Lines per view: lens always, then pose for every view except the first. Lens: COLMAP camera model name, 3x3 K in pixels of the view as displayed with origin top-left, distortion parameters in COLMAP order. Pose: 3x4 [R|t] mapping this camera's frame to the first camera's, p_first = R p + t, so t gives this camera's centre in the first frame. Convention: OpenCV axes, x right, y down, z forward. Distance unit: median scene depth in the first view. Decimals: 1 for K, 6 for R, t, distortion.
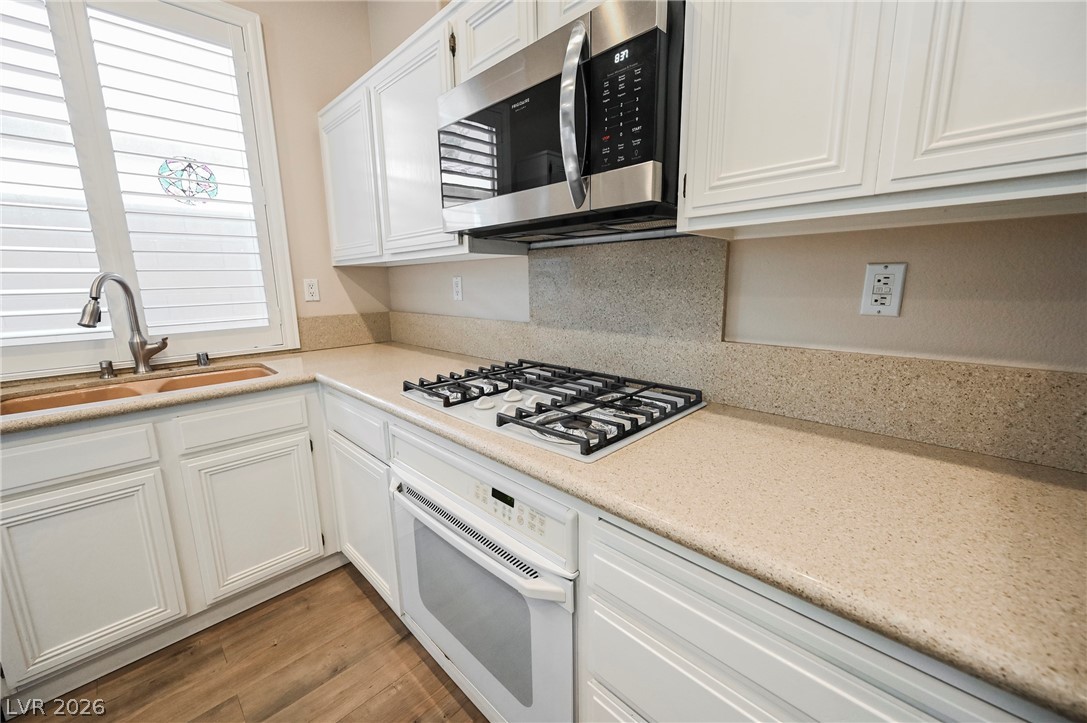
lens RADIAL K [[427.5, 0, 542.5], [0, 427.5, 362.0], [0, 0, 1]] dist [-0.000896, -0.000425]
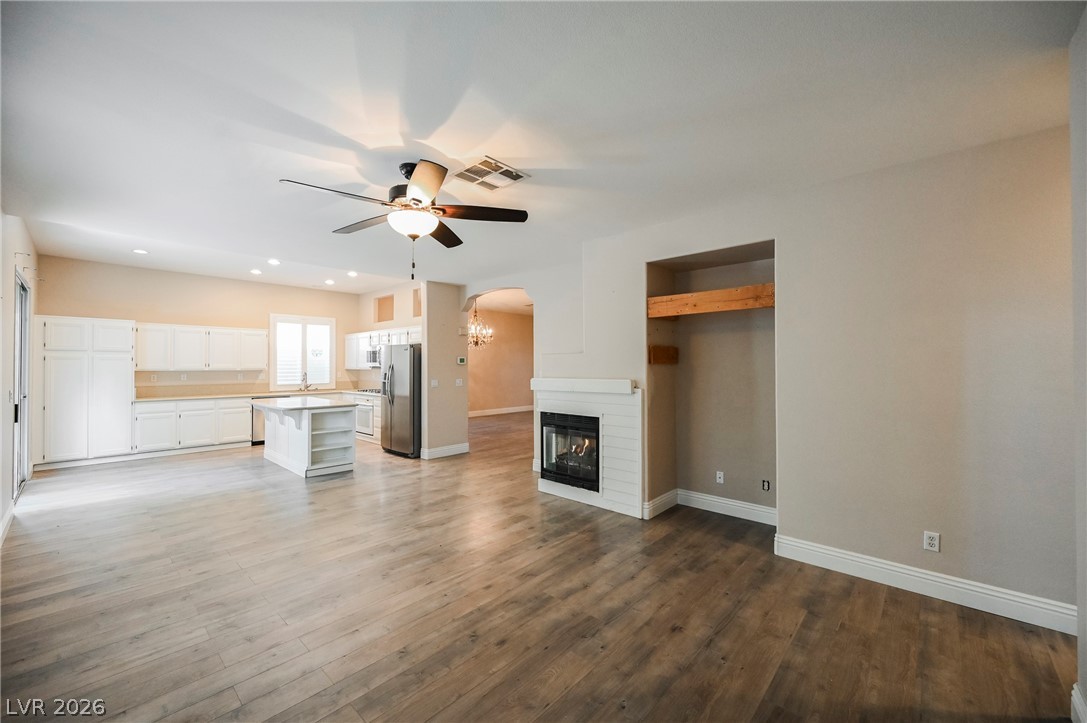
lens RADIAL K [[427.5, 0, 548.1], [0, 427.5, 365.6], [0, 0, 1]] dist [-0.000896, -0.000425]
pose [[0.998849, 0.018490, 0.044249, 1.442486], [-0.009573, 0.980988, -0.193832, 0.583487], [-0.046992, 0.193185, 0.980036, -3.530101]]
